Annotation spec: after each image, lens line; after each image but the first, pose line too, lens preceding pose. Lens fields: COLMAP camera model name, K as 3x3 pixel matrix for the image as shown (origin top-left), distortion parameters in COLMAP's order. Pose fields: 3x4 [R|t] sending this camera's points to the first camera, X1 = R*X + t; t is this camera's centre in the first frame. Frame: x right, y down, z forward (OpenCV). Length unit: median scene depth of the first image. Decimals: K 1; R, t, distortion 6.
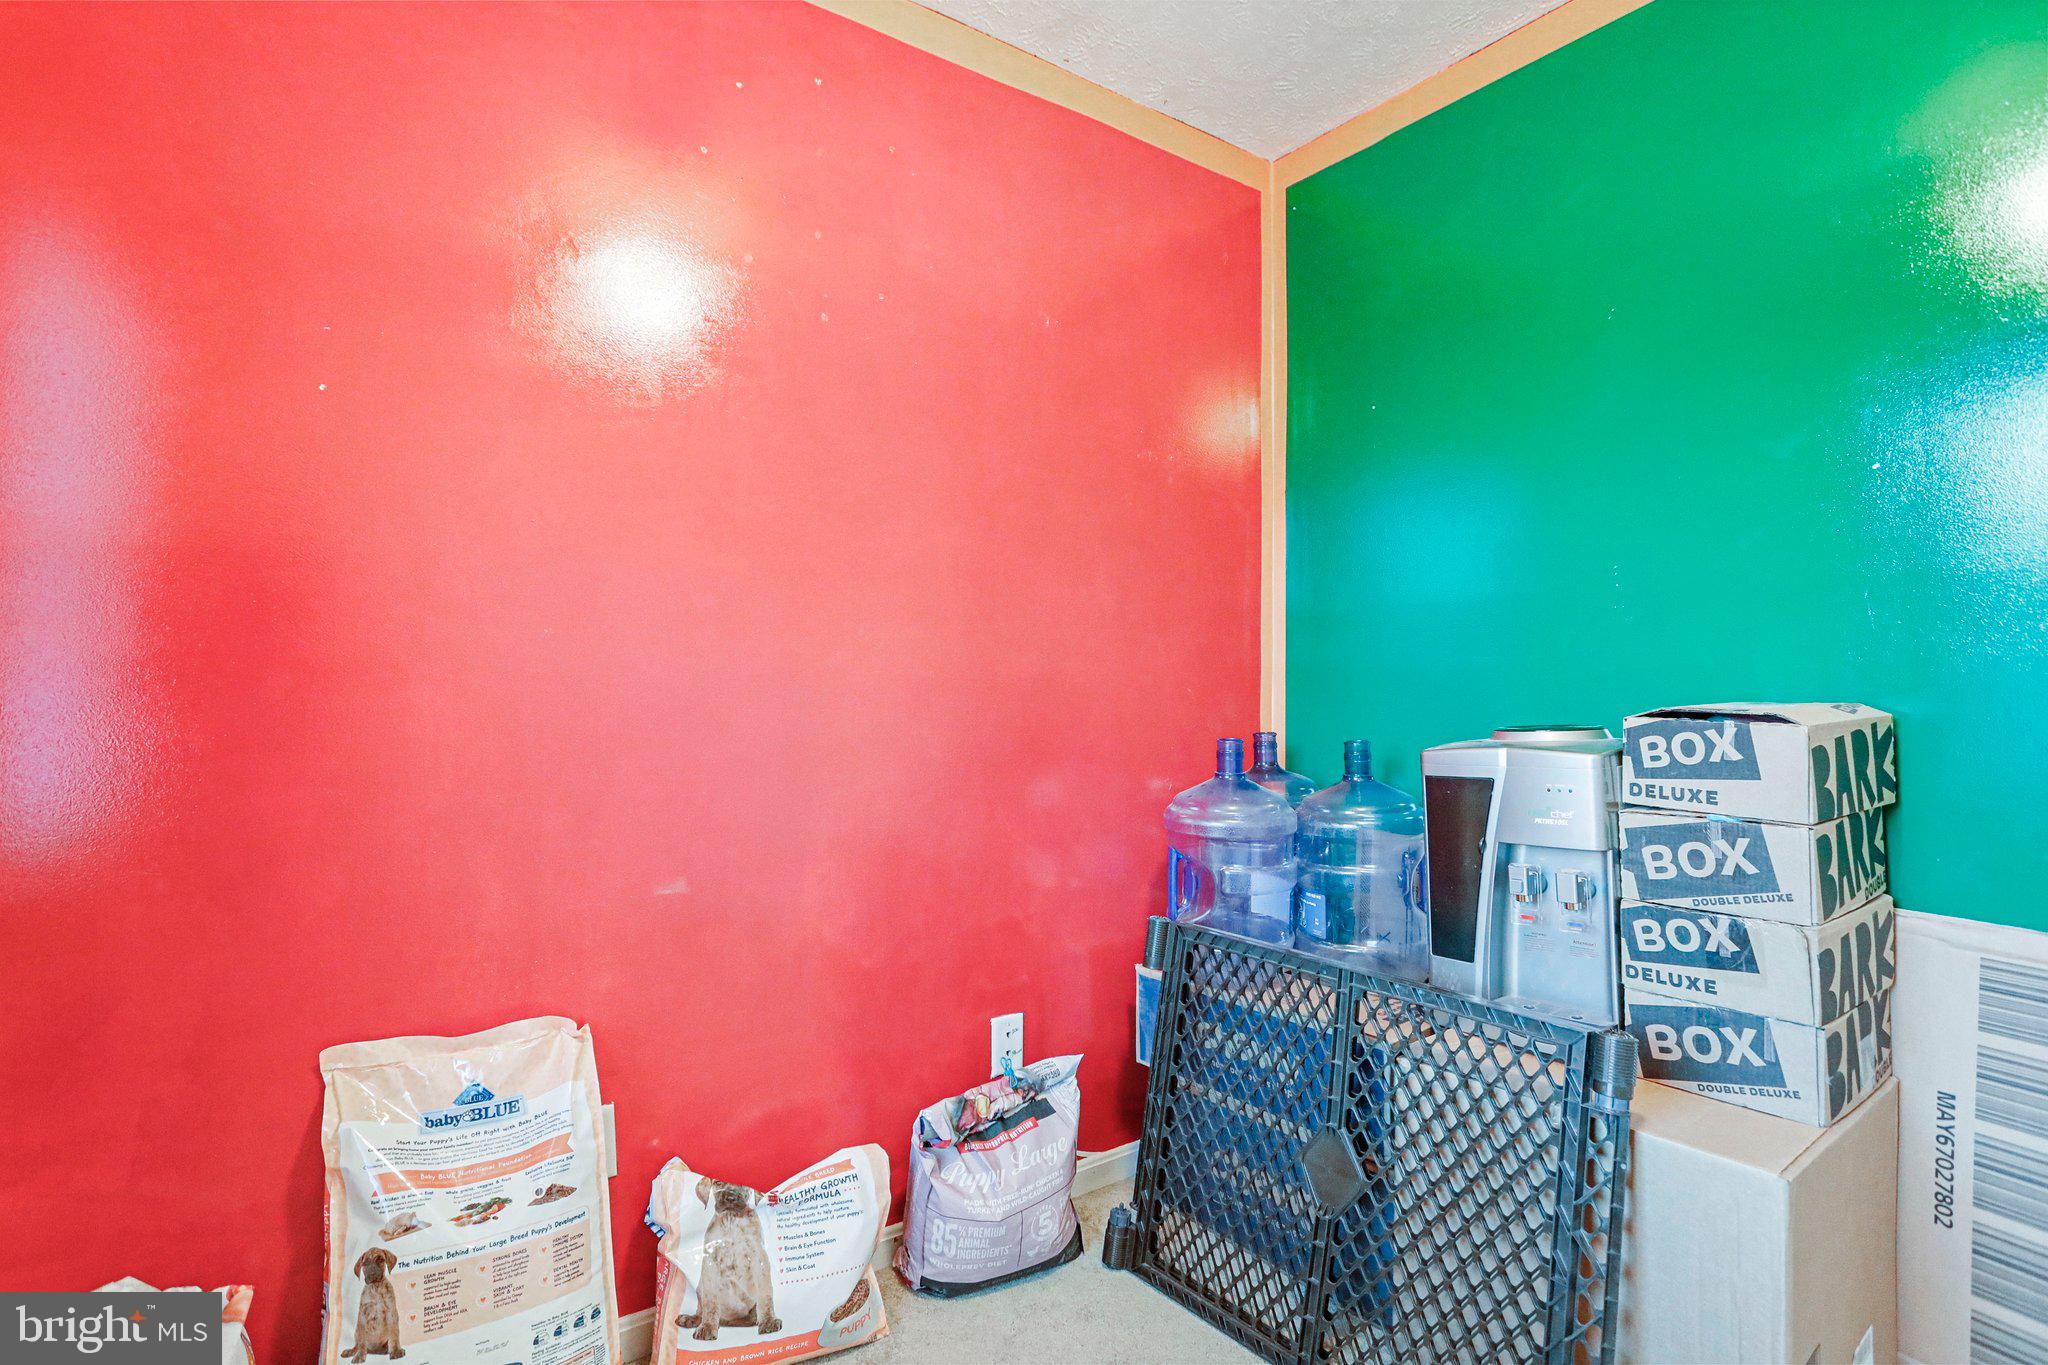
lens RADIAL K [[997.6, 0, 1023.7], [0, 997.6, 670.6], [0, 0, 1]] dist [-0.047463, 0.018209]
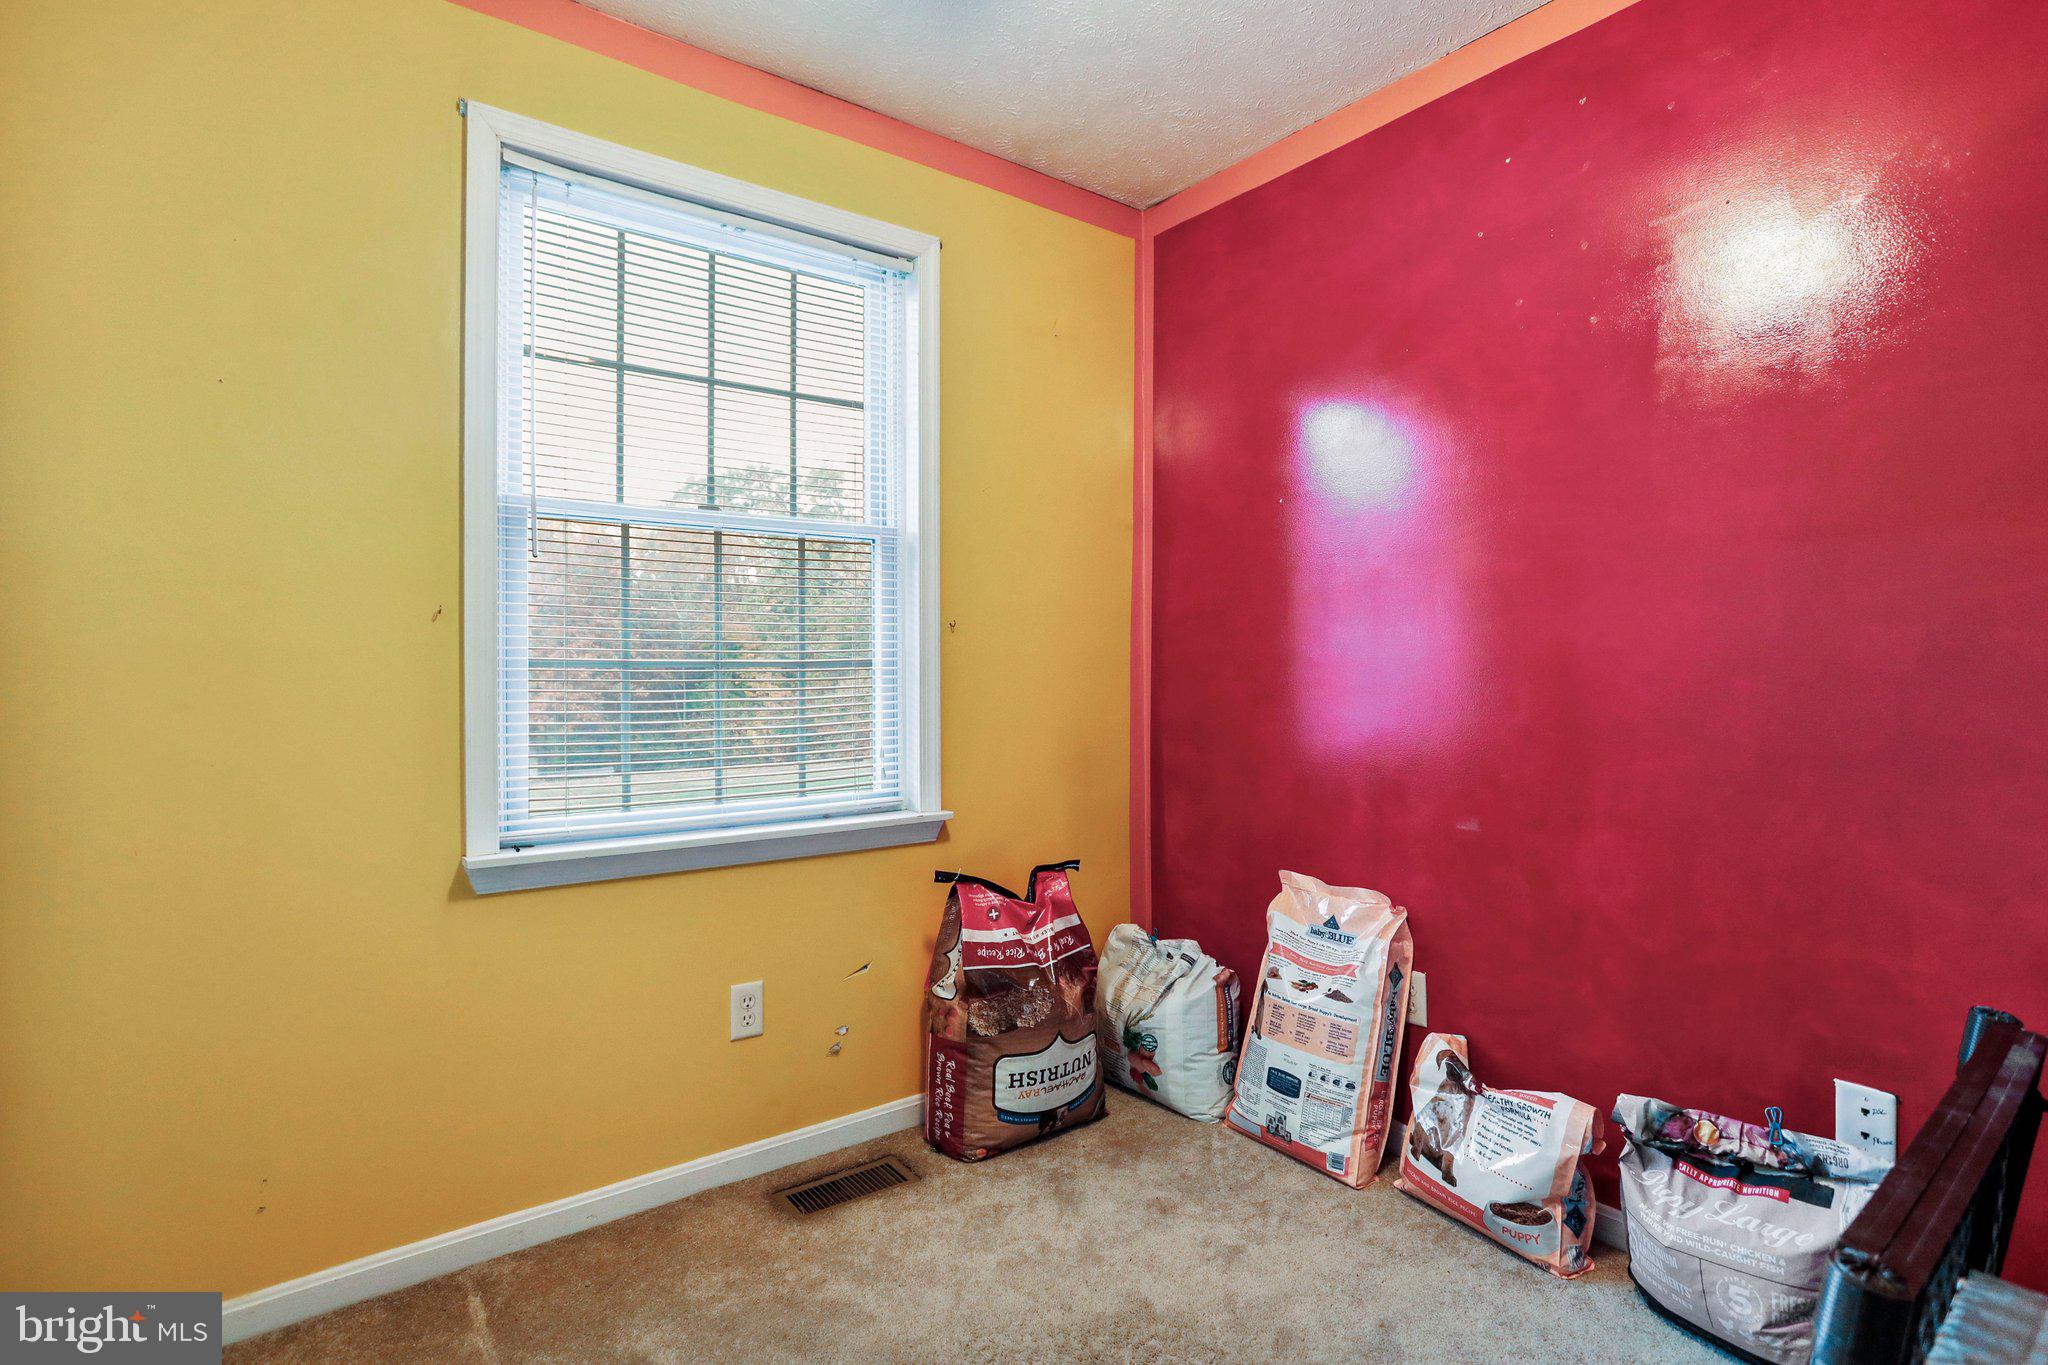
lens RADIAL K [[997.6, 0, 1022.2], [0, 997.6, 680.1], [0, 0, 1]] dist [-0.047463, 0.018209]
pose [[0.019576, 0.003131, -0.999803, 0.790859], [0.014715, 0.999886, 0.003419, 0.017283], [0.999700, -0.014779, 0.019528, 0.354232]]
